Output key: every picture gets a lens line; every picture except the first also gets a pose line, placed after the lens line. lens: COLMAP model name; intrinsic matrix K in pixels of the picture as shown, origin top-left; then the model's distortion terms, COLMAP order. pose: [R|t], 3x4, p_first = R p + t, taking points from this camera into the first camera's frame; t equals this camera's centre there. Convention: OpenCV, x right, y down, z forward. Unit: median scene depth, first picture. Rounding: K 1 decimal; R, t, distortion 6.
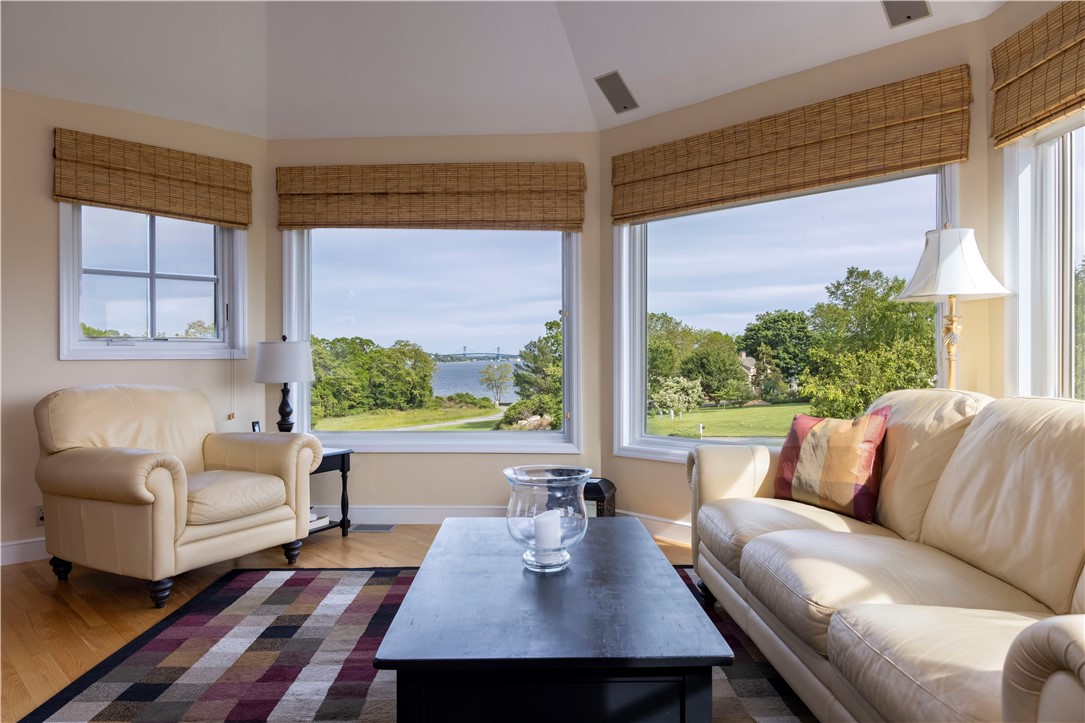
lens RADIAL K [[721.4, 0, 542.5], [0, 721.4, 361.5], [0, 0, 1]] dist [-0.024975, 0.000730]
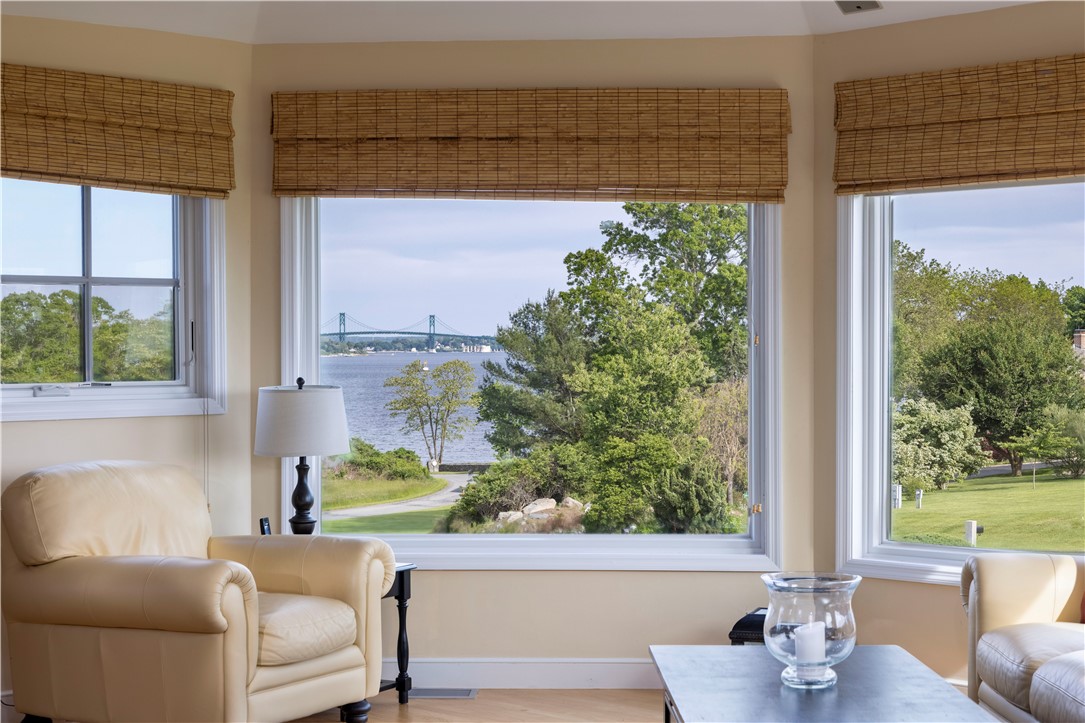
lens RADIAL K [[1932.4, 0, 542.5], [0, 1932.4, 361.5], [0, 0, 1]] dist [-0.017813, -0.049481]
pose [[0.999994, 0.001604, -0.003164, -0.140887], [-0.001590, 0.999989, 0.004438, -0.054889], [0.003171, -0.004433, 0.999985, -0.613828]]
